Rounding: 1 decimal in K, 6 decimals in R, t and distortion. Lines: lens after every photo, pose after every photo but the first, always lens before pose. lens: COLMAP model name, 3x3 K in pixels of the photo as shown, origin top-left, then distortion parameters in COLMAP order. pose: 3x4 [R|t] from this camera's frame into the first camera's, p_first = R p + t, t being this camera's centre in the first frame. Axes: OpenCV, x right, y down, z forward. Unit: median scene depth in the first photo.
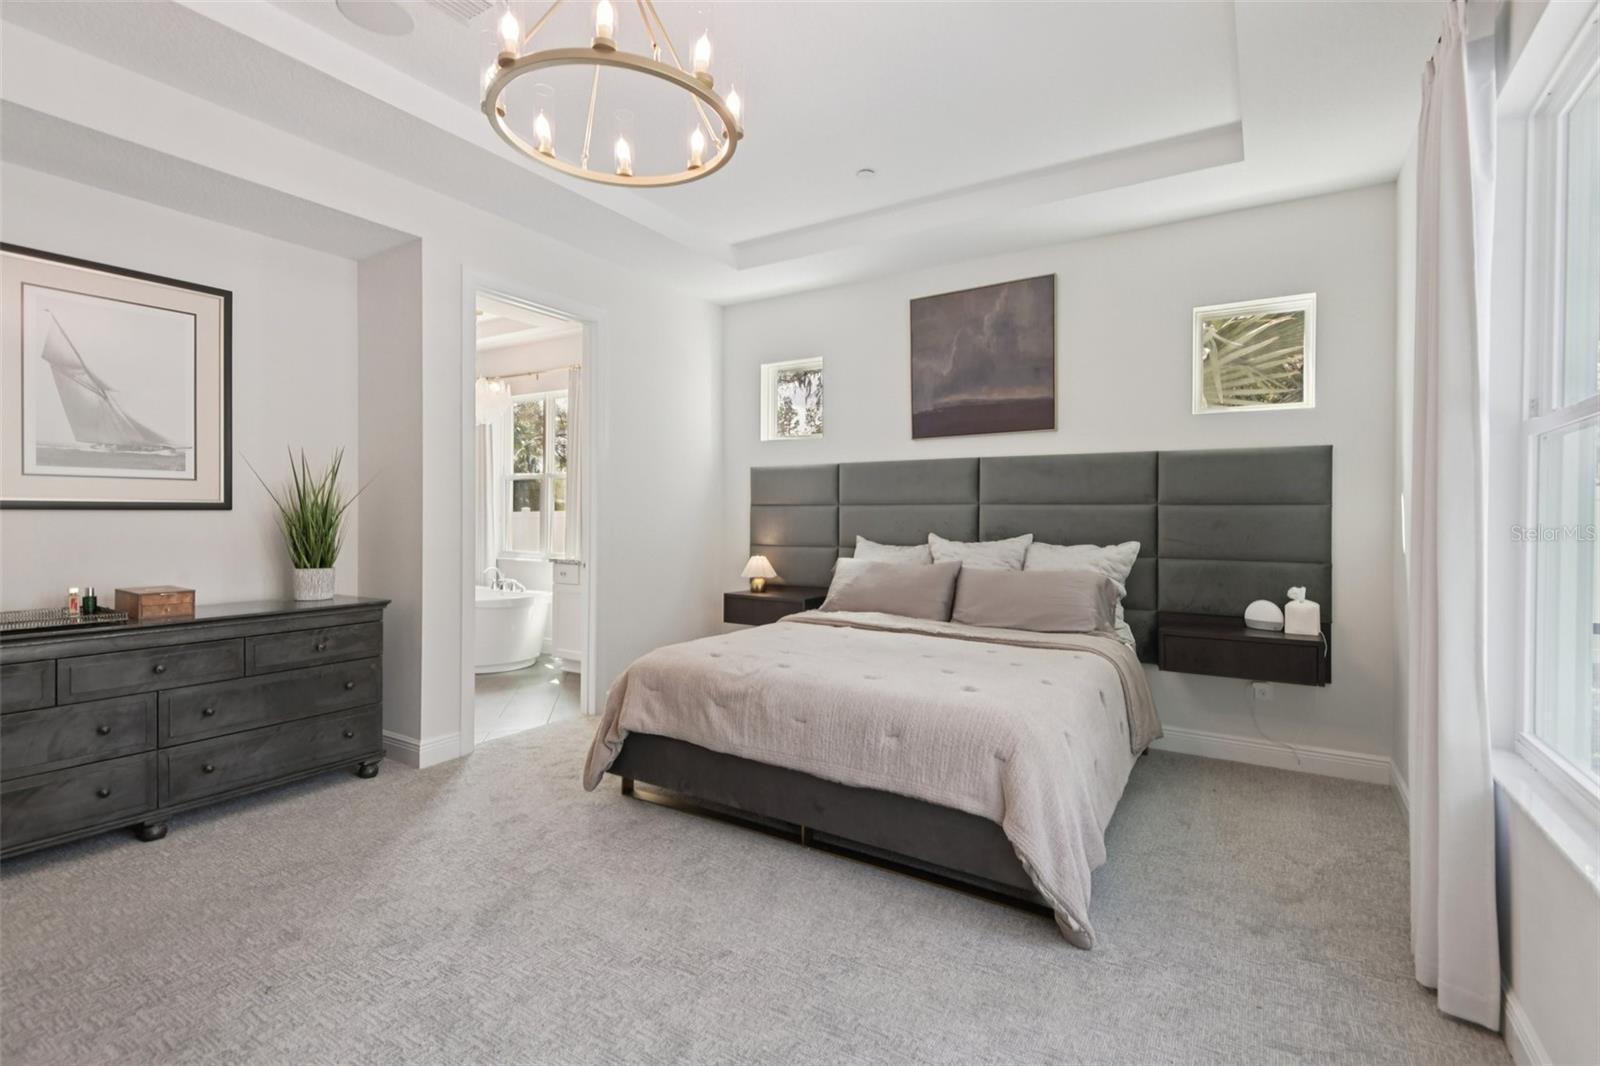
lens RADIAL K [[736.8, 0, 814.3], [0, 736.8, 518.3], [0, 0, 1]] dist [0.039004, -0.026673]
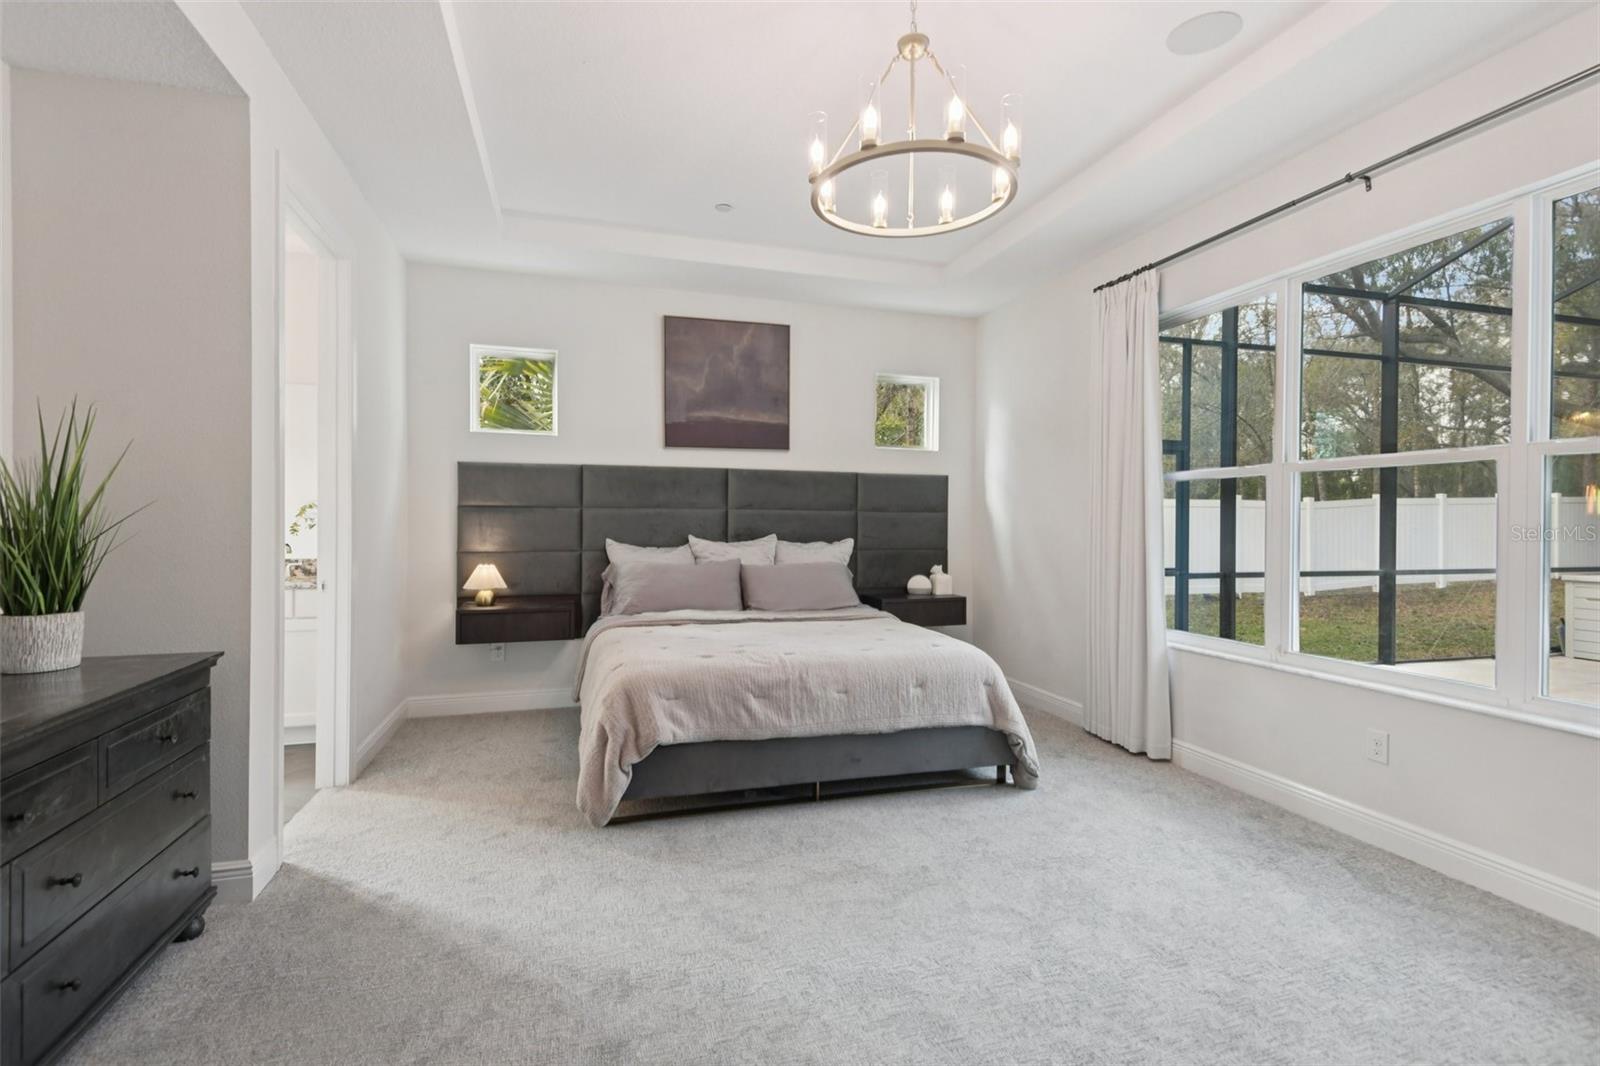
lens RADIAL K [[736.8, 0, 814.3], [0, 736.8, 518.3], [0, 0, 1]] dist [0.039004, -0.026673]
pose [[0.655209, 0.000151, 0.755447, -0.624595], [-0.002014, 0.999997, 0.001547, -0.007056], [-0.755445, -0.002535, 0.655207, 0.162671]]
